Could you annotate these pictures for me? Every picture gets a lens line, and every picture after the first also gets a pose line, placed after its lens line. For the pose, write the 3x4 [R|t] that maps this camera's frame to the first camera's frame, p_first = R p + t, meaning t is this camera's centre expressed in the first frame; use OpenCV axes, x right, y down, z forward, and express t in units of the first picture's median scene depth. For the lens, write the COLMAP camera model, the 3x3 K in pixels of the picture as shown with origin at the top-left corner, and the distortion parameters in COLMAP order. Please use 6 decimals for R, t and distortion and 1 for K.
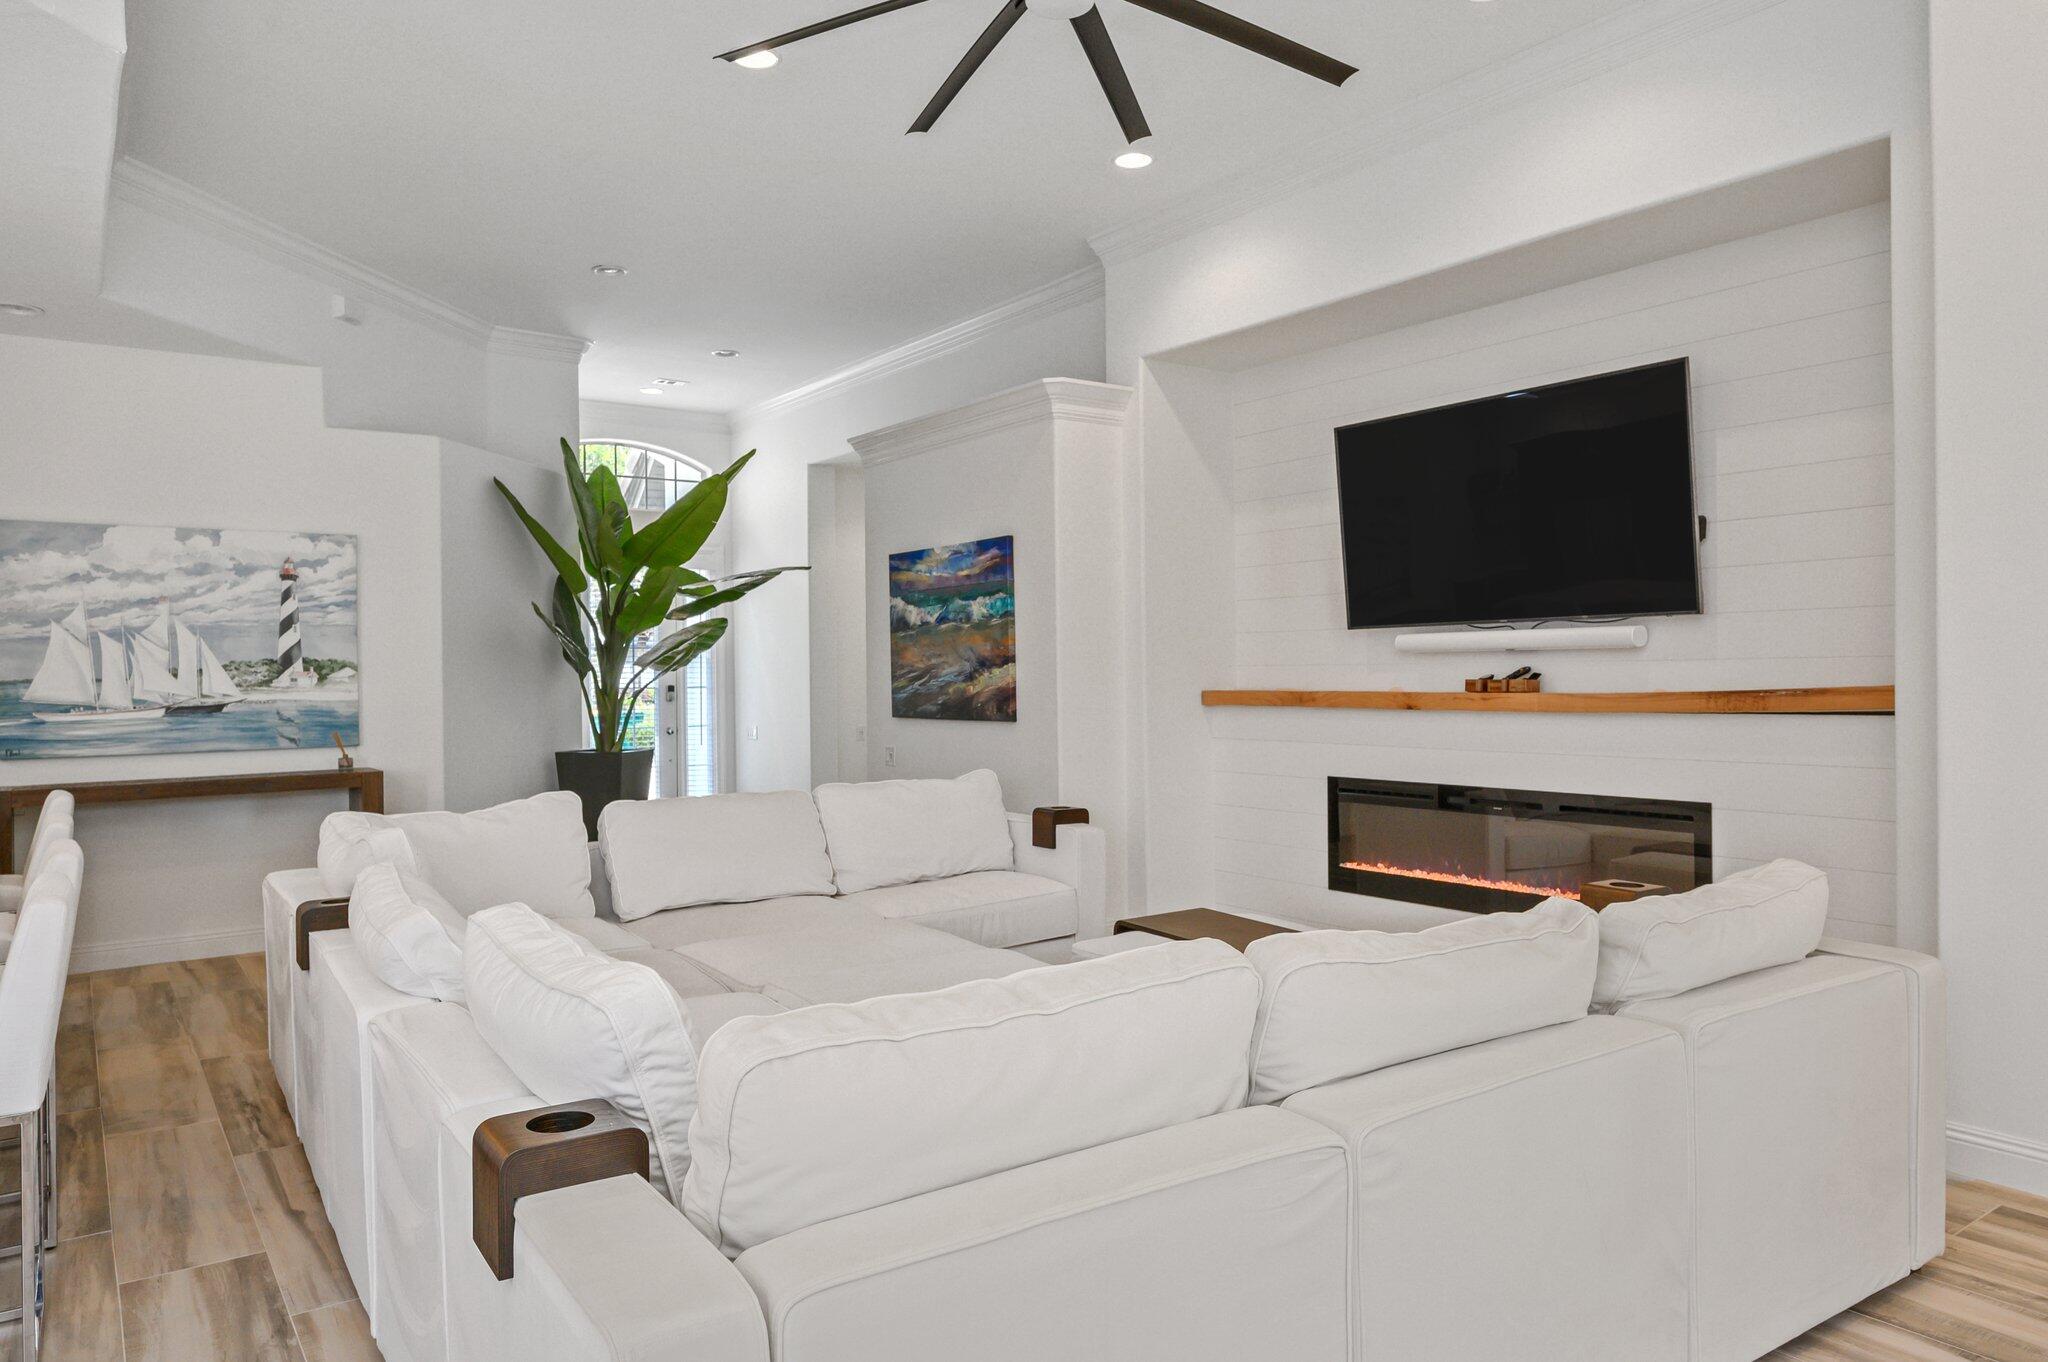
lens RADIAL K [[1317.8, 0, 1022.0], [0, 1317.8, 683.6], [0, 0, 1]] dist [0.000605, 0.000938]
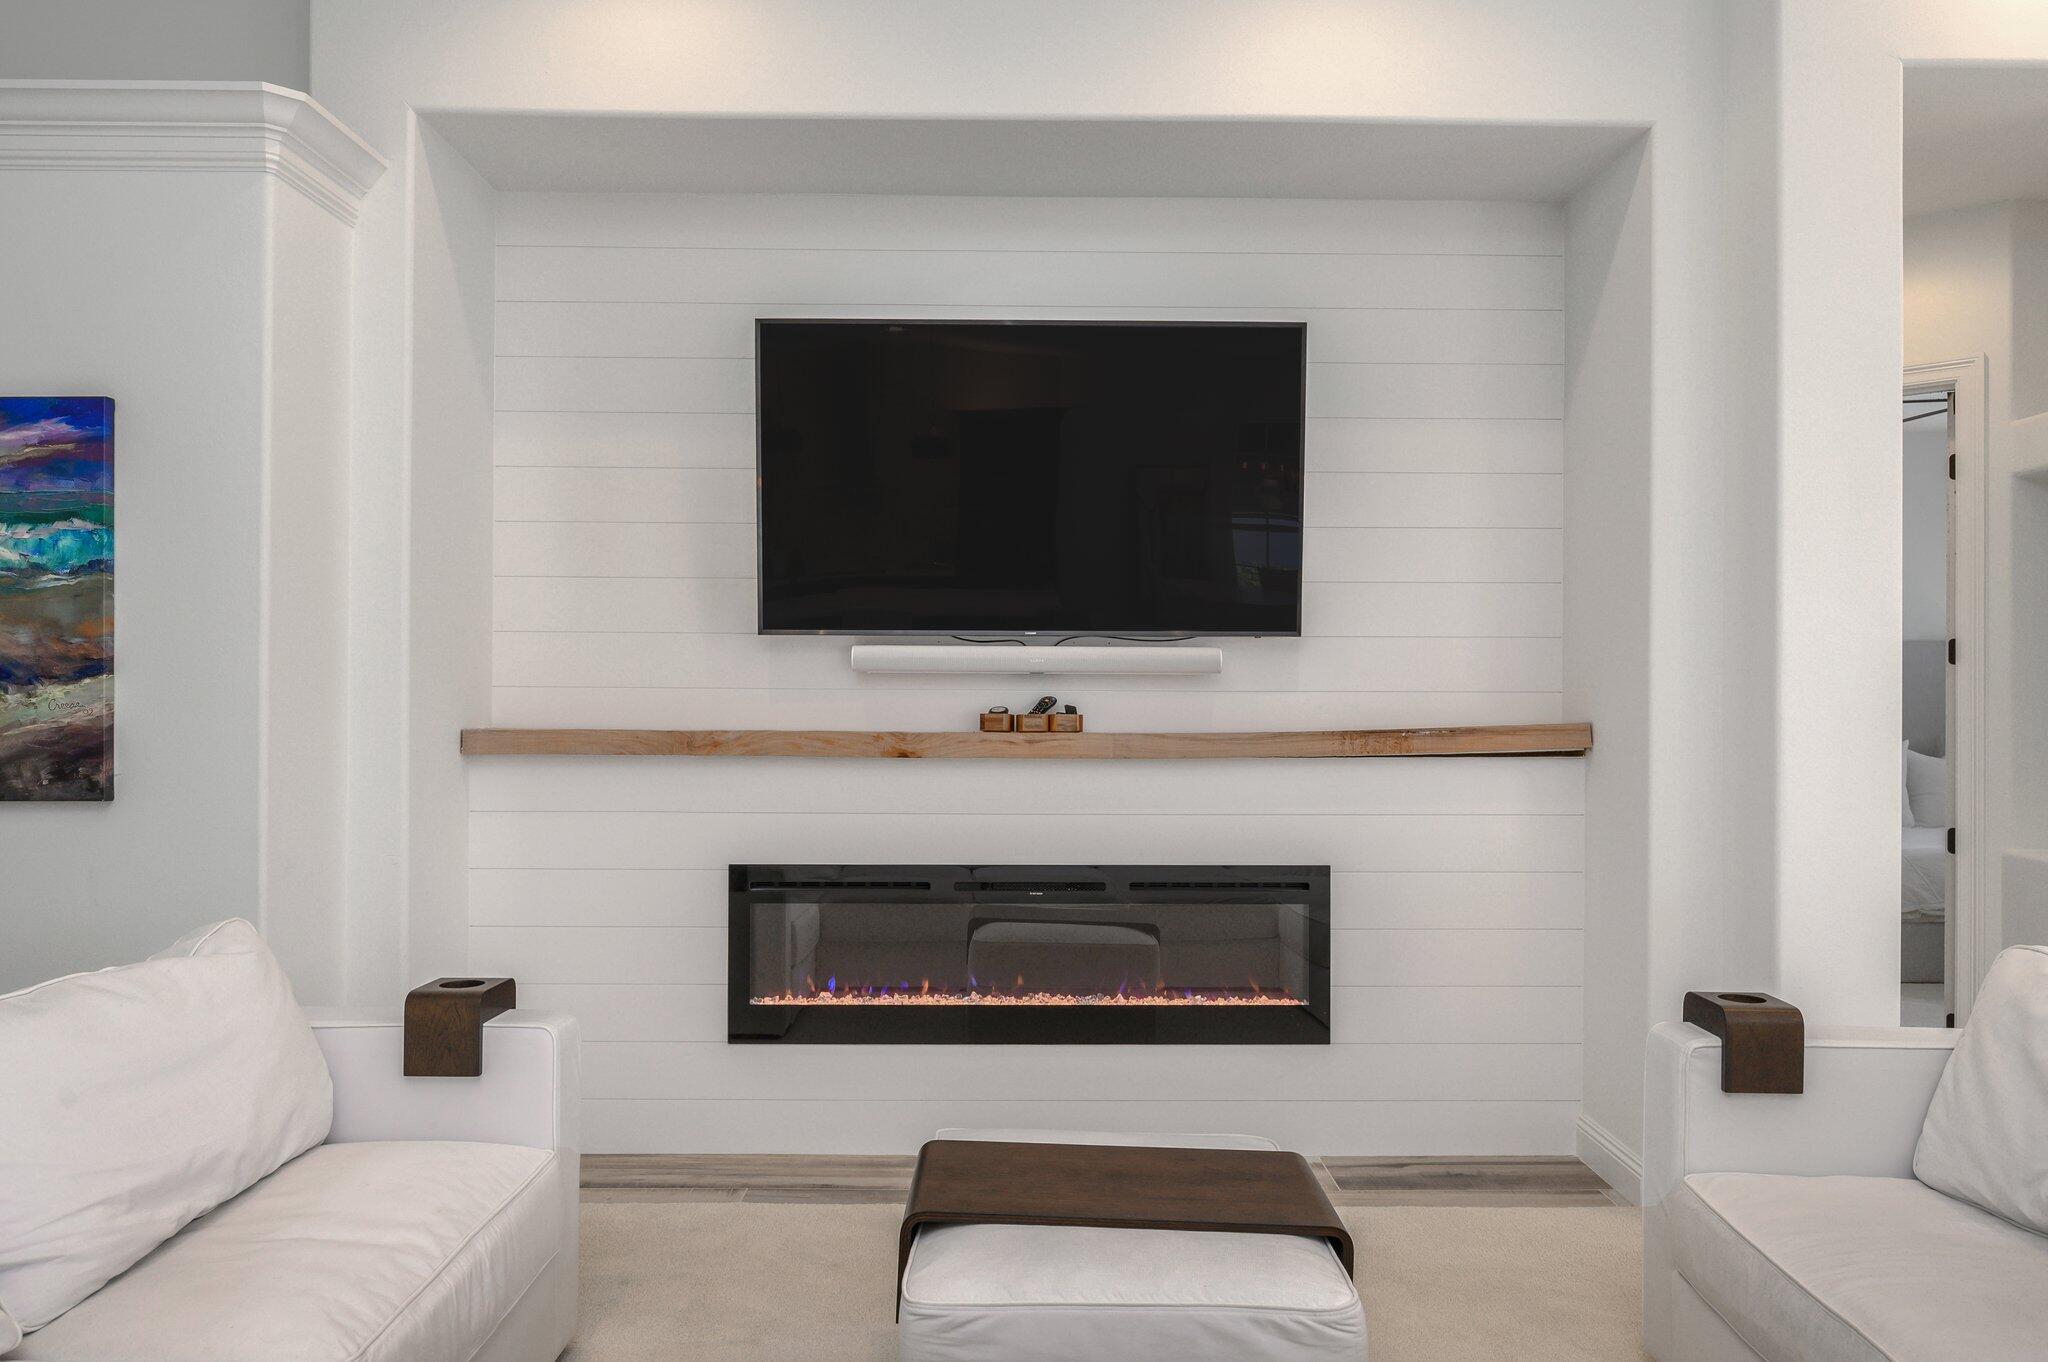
lens RADIAL K [[1450.1, 0, 1026.0], [0, 1450.1, 683.6], [0, 0, 1]] dist [0.007147, -0.004478]
pose [[0.581980, 0.016821, 0.813029, -0.259382], [-0.004601, 0.999838, -0.017393, -0.005335], [-0.813190, 0.006382, 0.581963, 0.489160]]
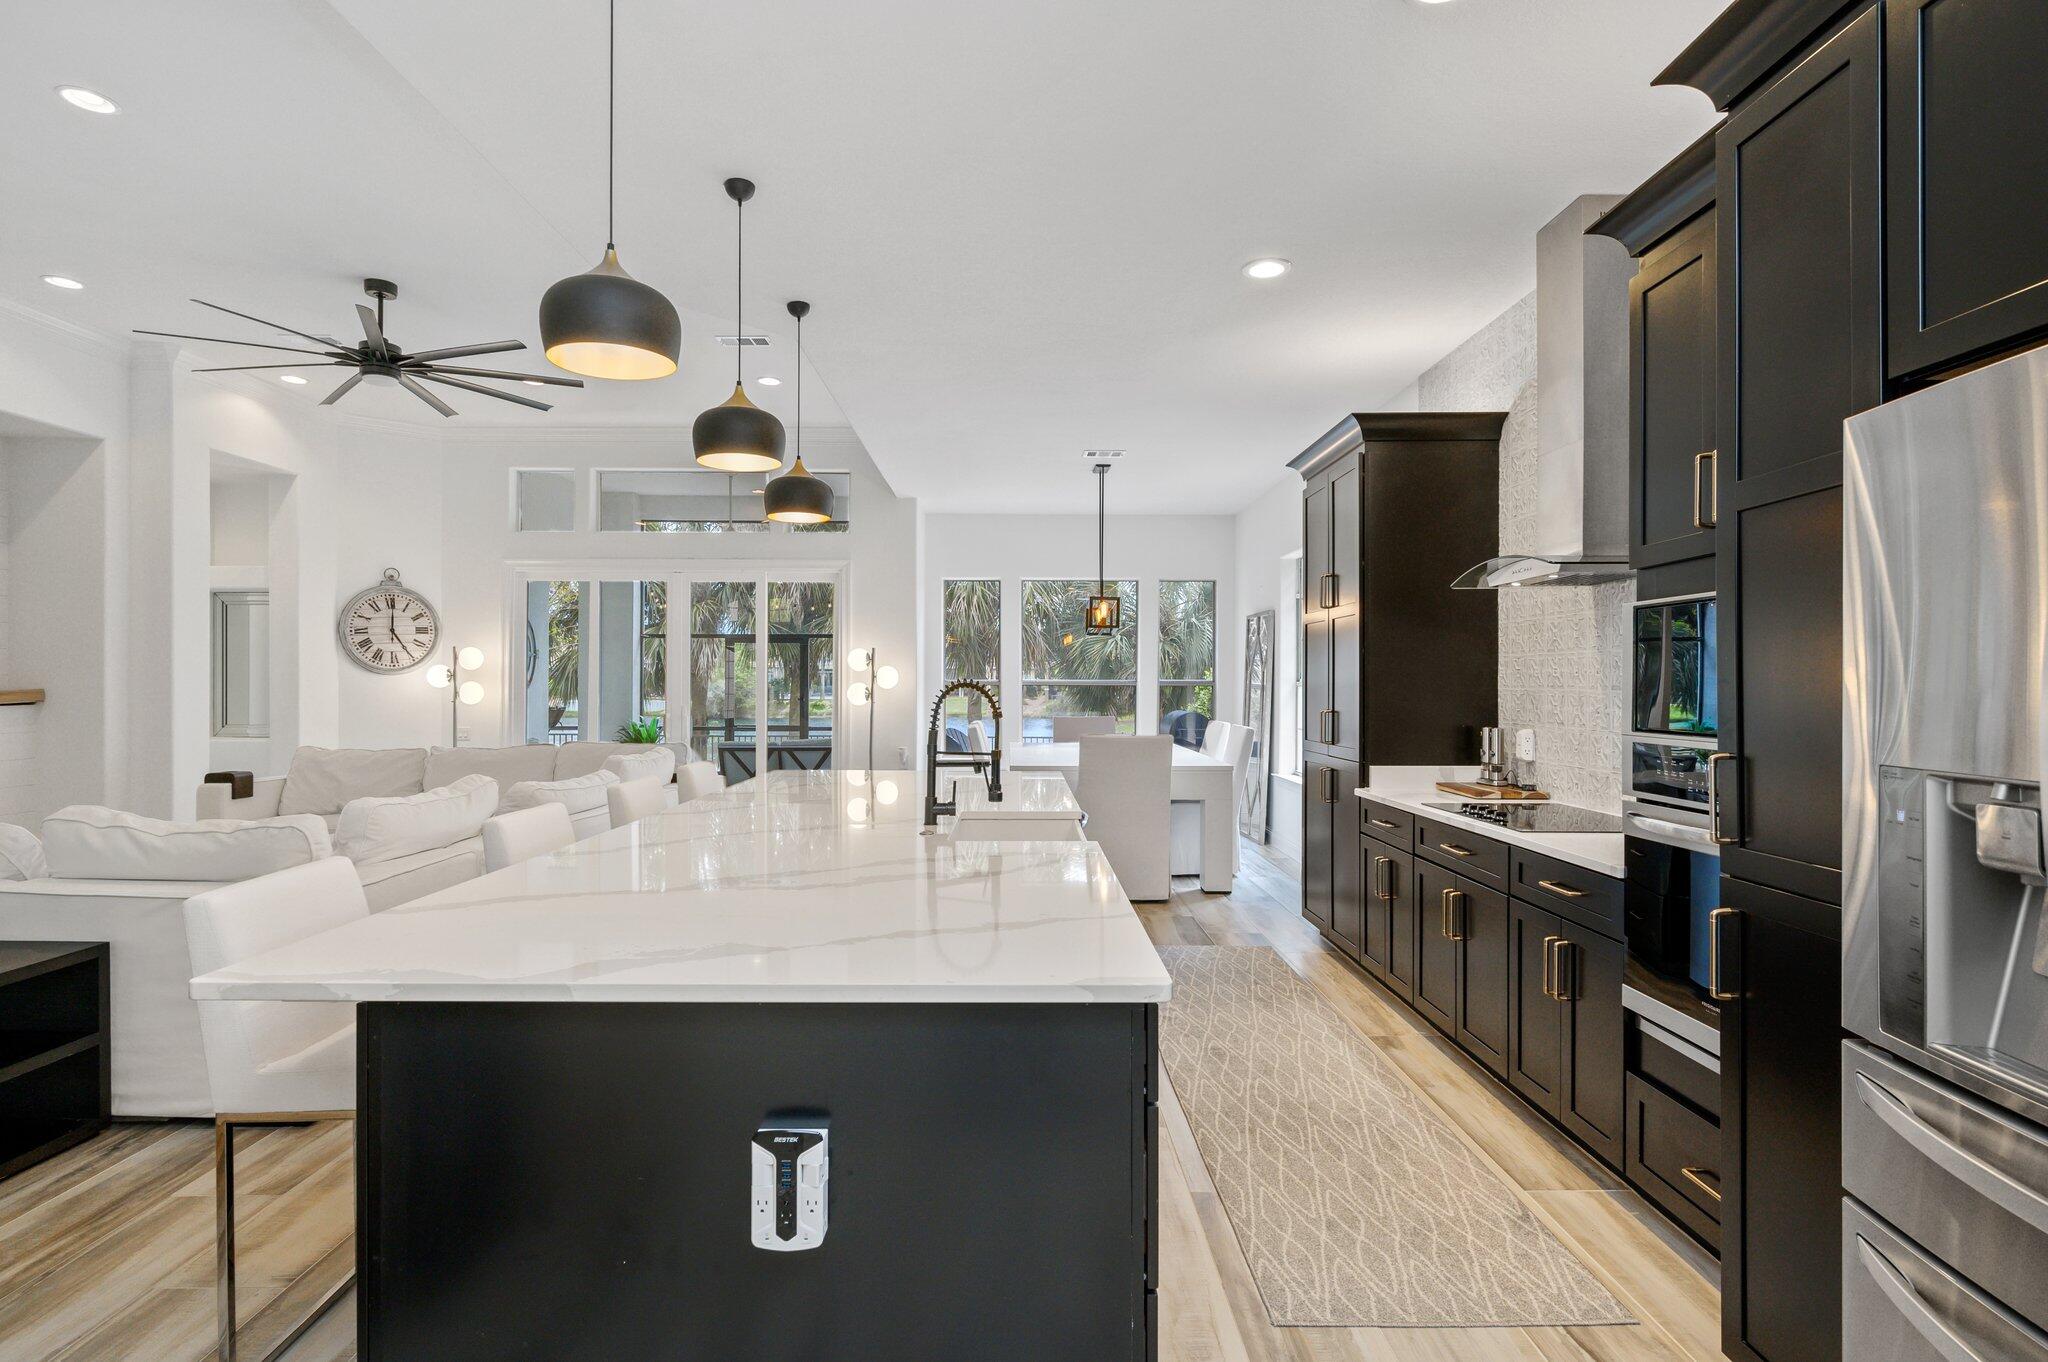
lens RADIAL K [[1017.5, 0, 1027.8], [0, 1017.5, 681.4], [0, 0, 1]] dist [-0.001993, 0.000604]
pose [[-0.815619, 0.011337, 0.578479, -1.008407], [0.013483, 0.999909, -0.000586, 0.007071], [-0.578433, 0.007321, -0.815697, 0.952662]]
